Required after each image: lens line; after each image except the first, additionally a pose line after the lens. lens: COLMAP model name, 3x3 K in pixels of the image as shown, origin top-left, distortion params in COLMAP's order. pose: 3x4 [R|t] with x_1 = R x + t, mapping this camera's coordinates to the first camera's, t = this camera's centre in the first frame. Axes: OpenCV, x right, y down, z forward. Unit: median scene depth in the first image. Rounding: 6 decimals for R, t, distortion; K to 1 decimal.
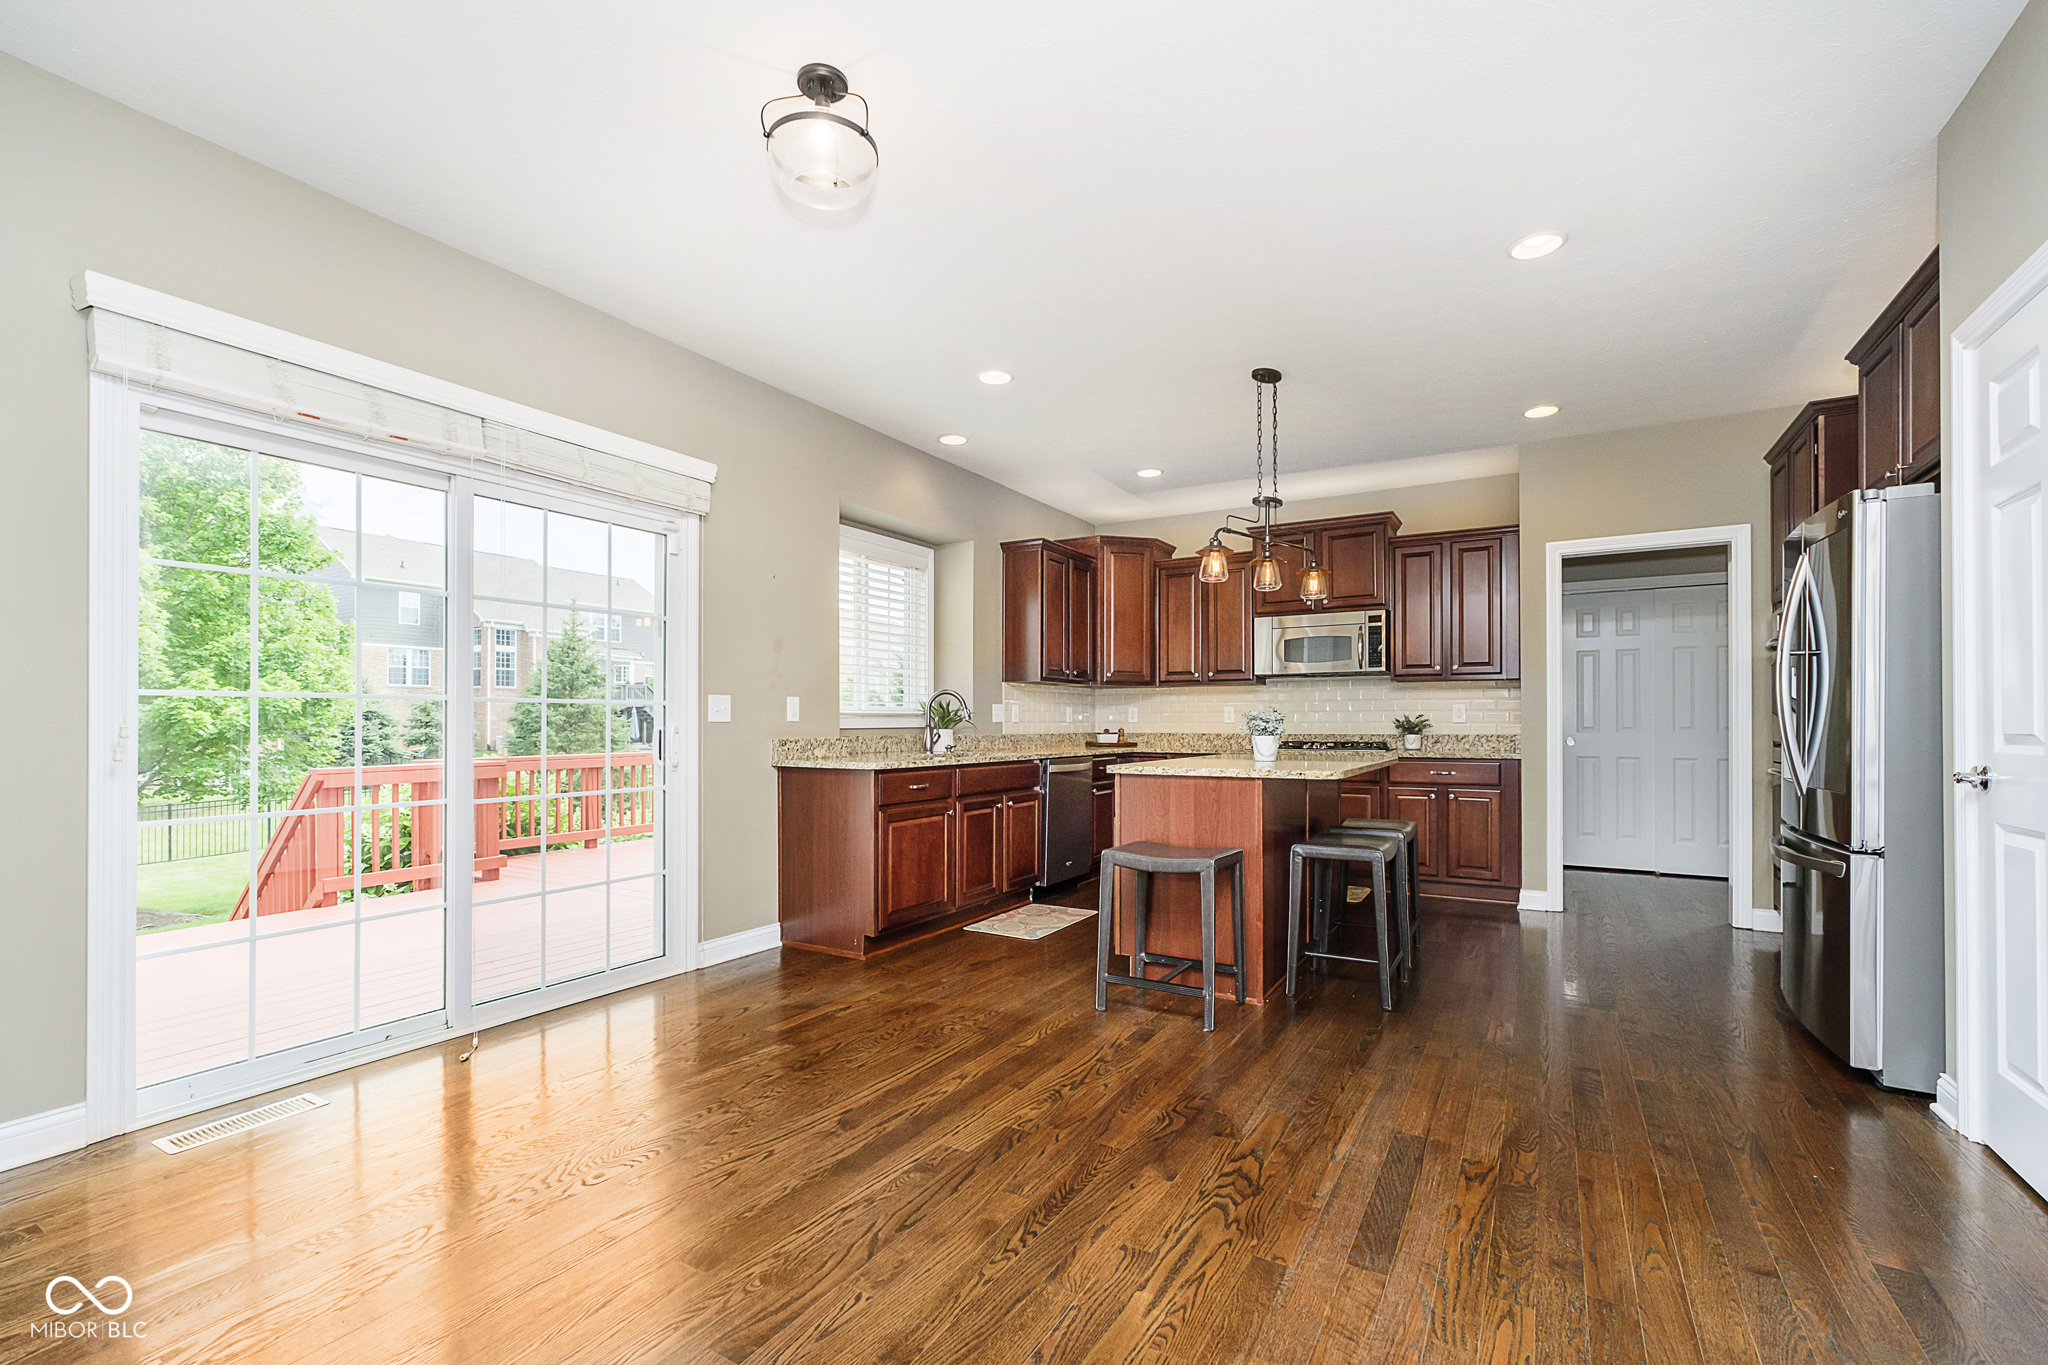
lens RADIAL K [[890.8, 0, 1032.1], [0, 890.8, 716.6], [0, 0, 1]] dist [-0.000140, 0.000151]
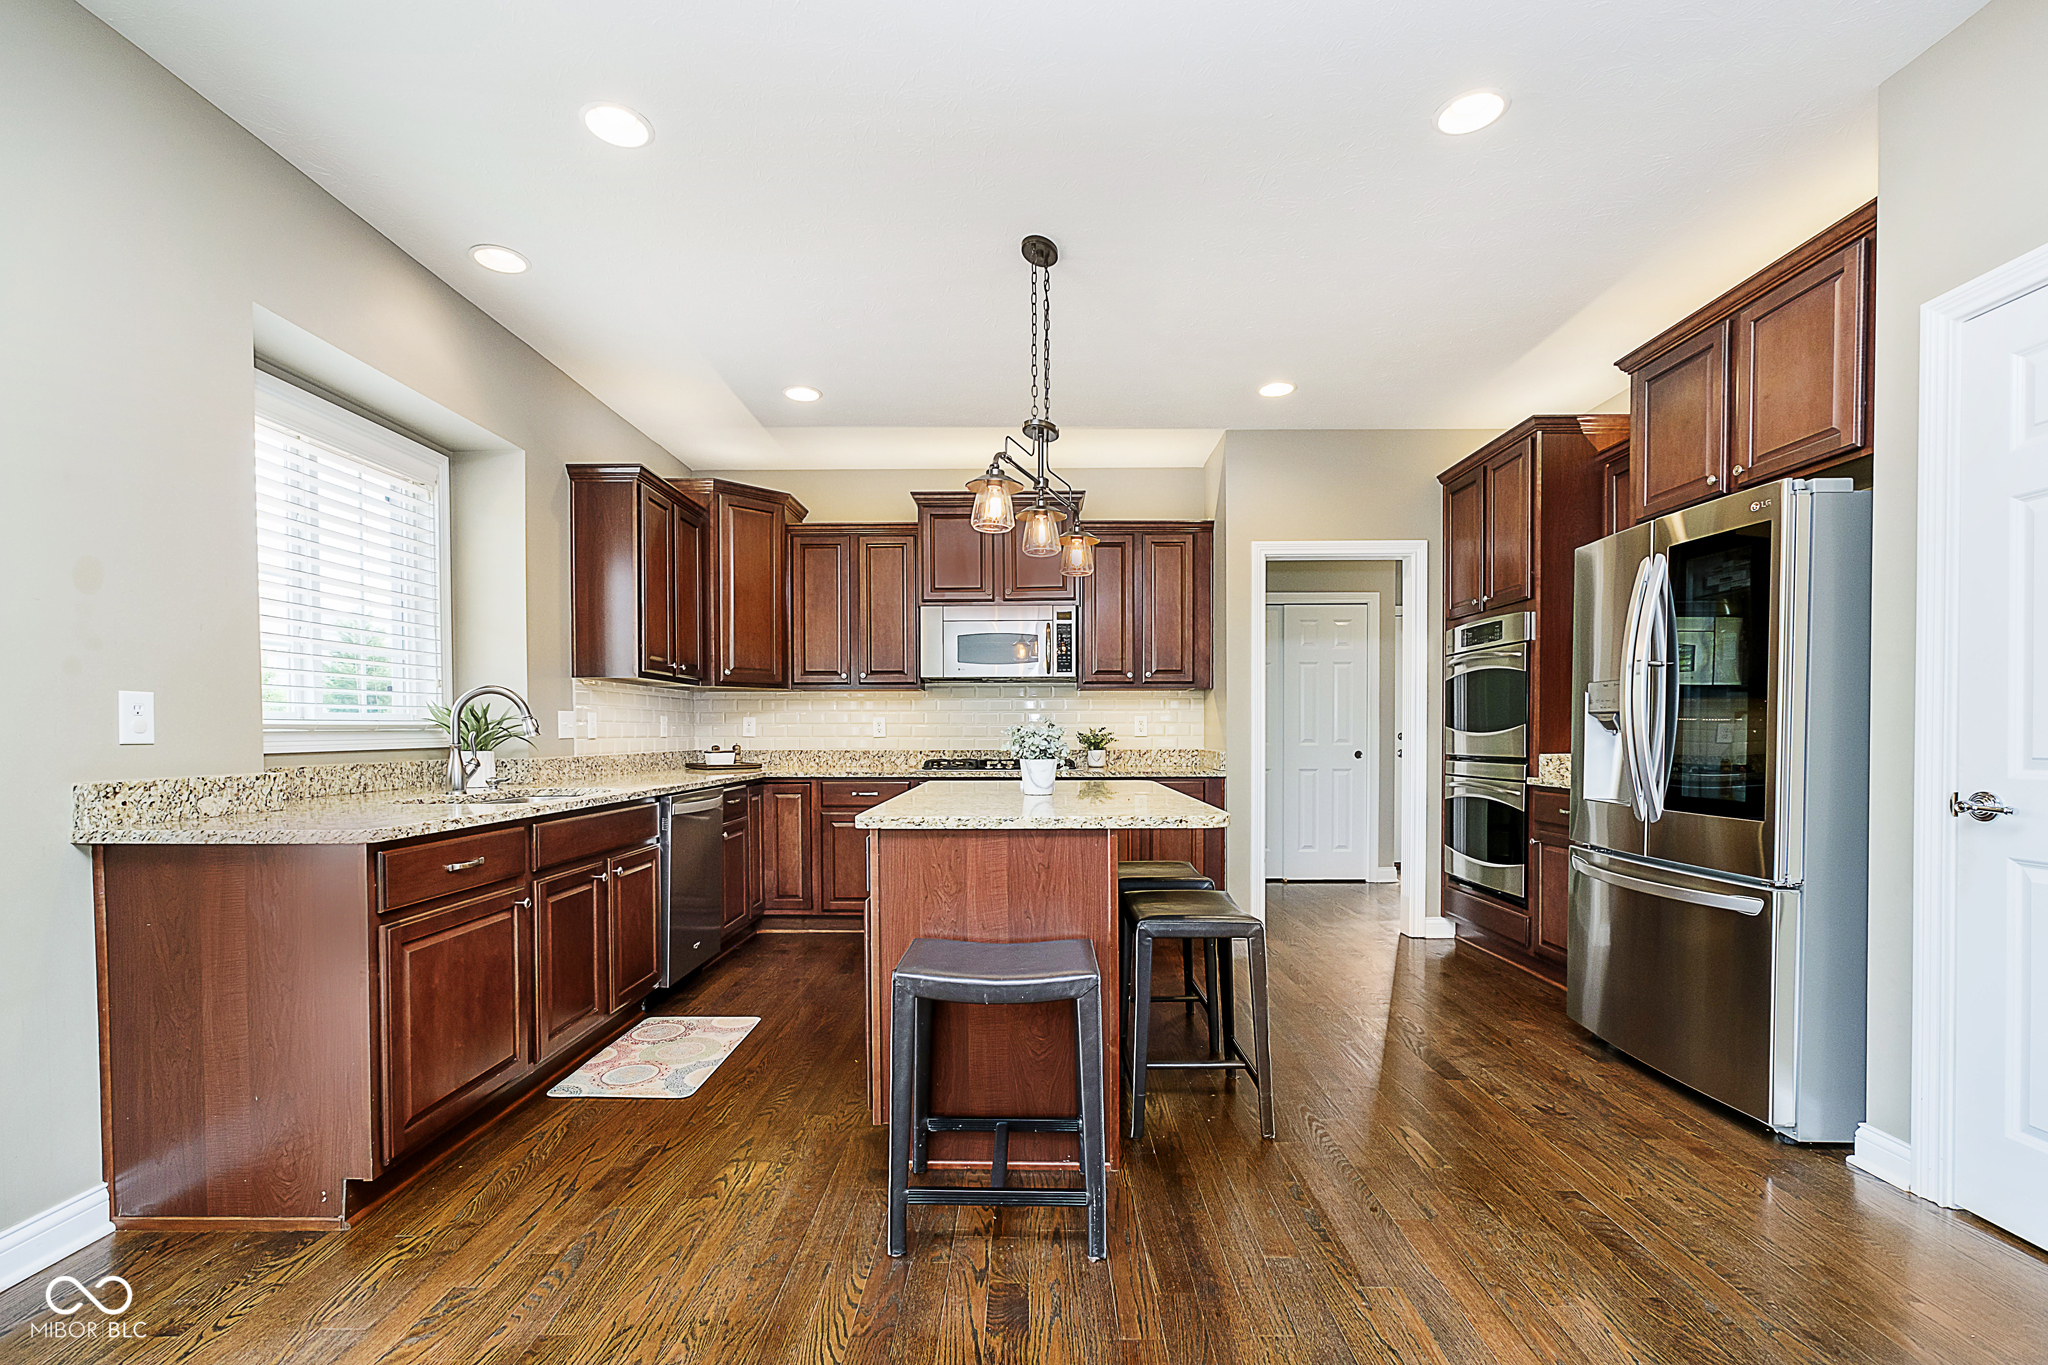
lens RADIAL K [[887.4, 0, 1033.8], [0, 887.4, 748.9], [0, 0, 1]] dist [-0.000742, 0.000451]
pose [[0.863890, -0.011569, 0.503547, -0.081240], [-0.001672, 0.999665, 0.025835, -0.003884], [-0.503677, -0.023160, 0.863581, 0.304918]]
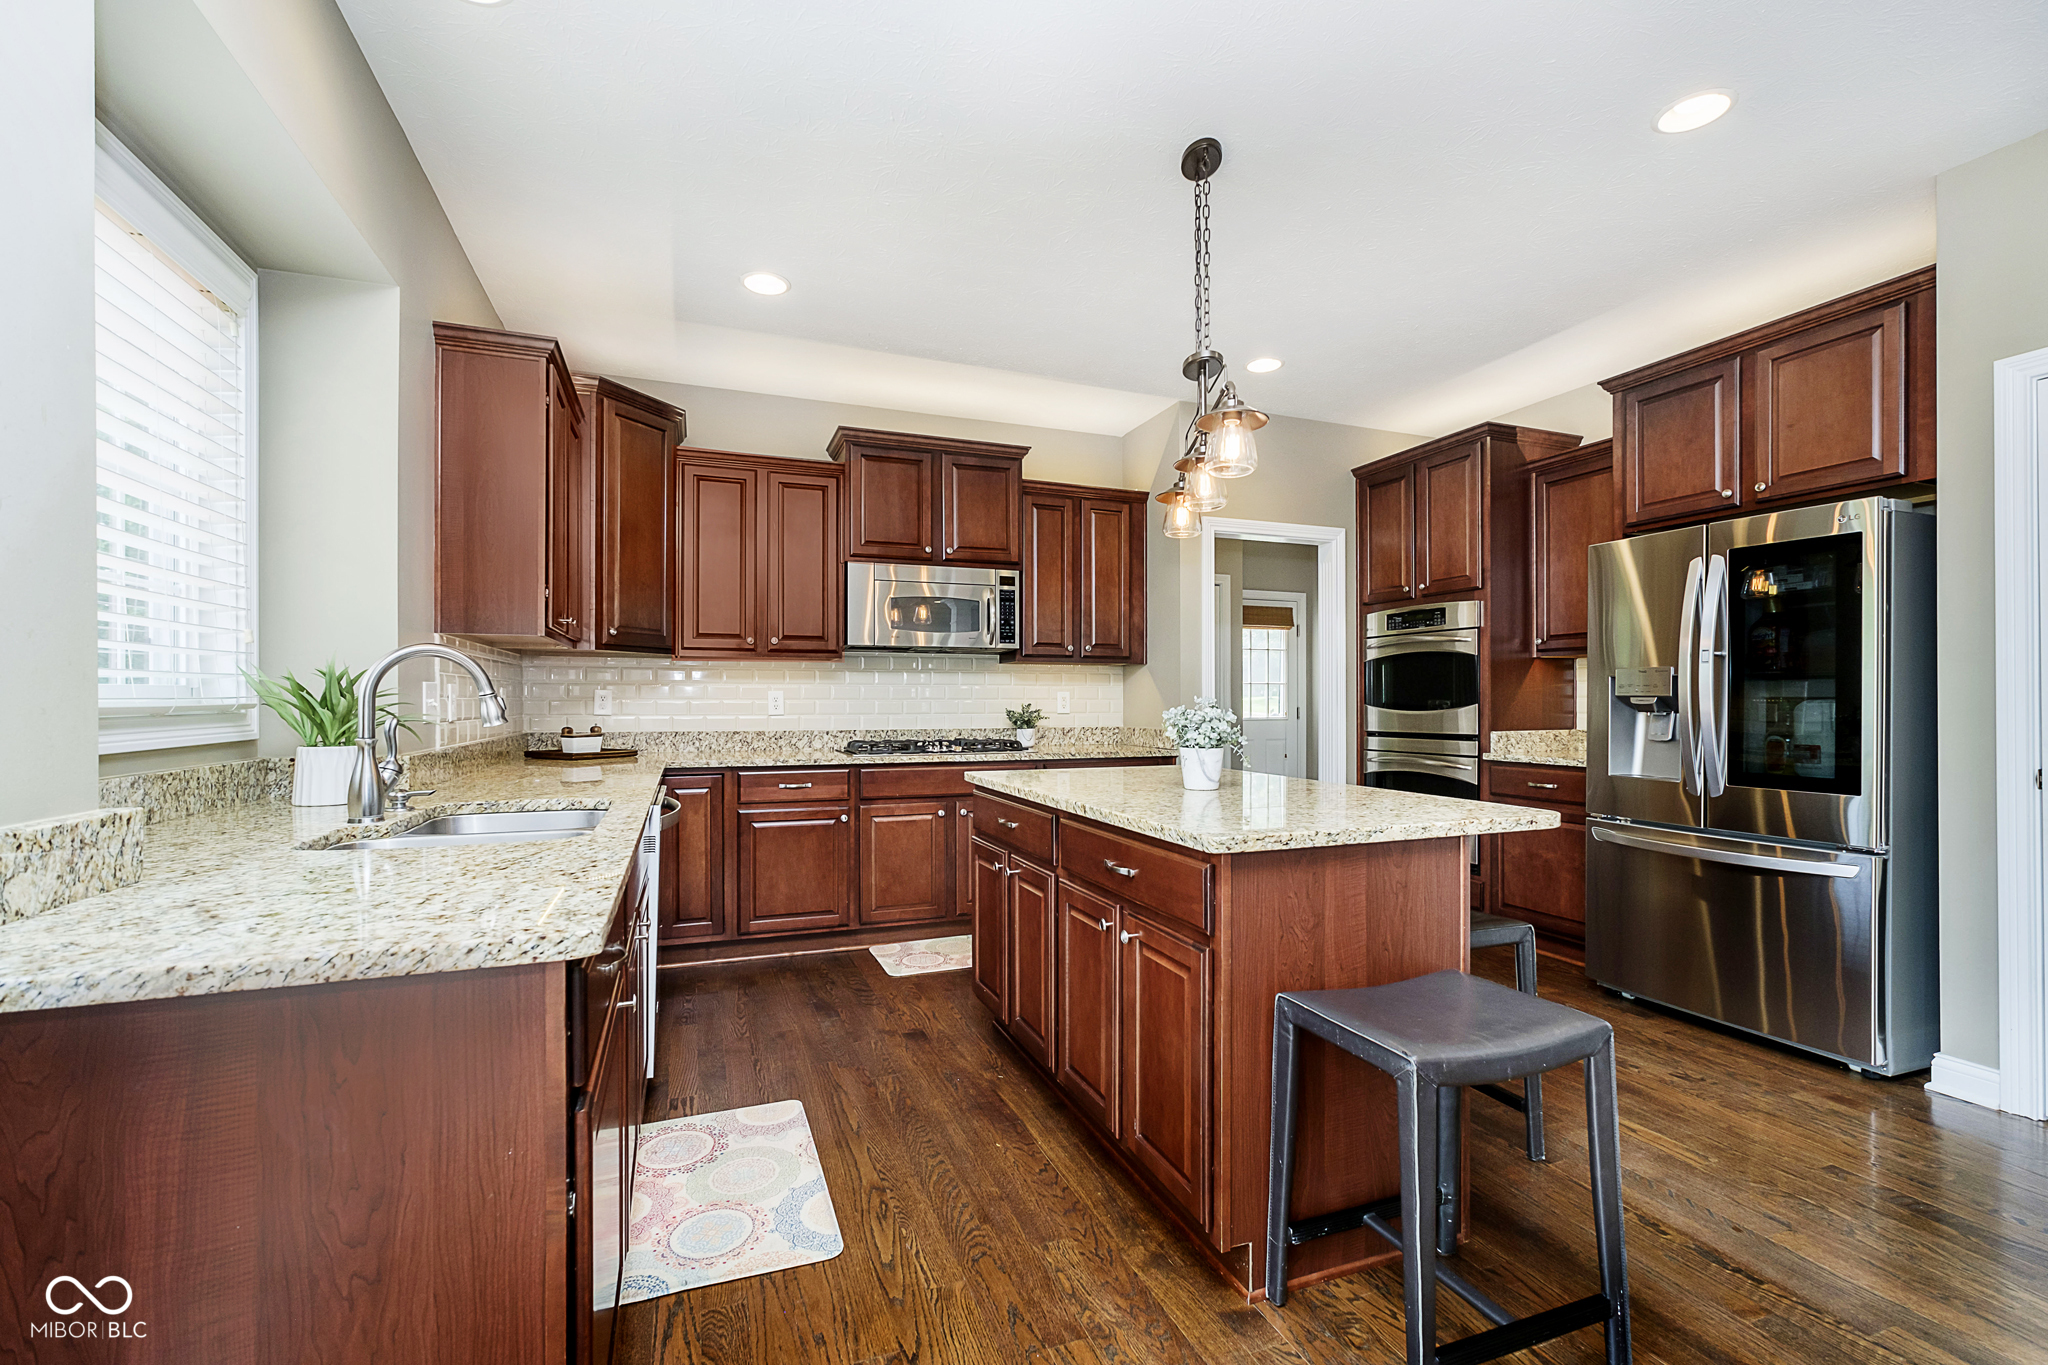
lens RADIAL K [[862.8, 0, 1028.3], [0, 862.8, 699.7], [0, 0, 1]] dist [-0.001522, 0.000023]
pose [[0.616408, 0.001227, 0.787426, -0.221912], [-0.006225, 0.999975, 0.003314, -0.009613], [-0.787402, -0.006945, 0.616401, 0.578750]]
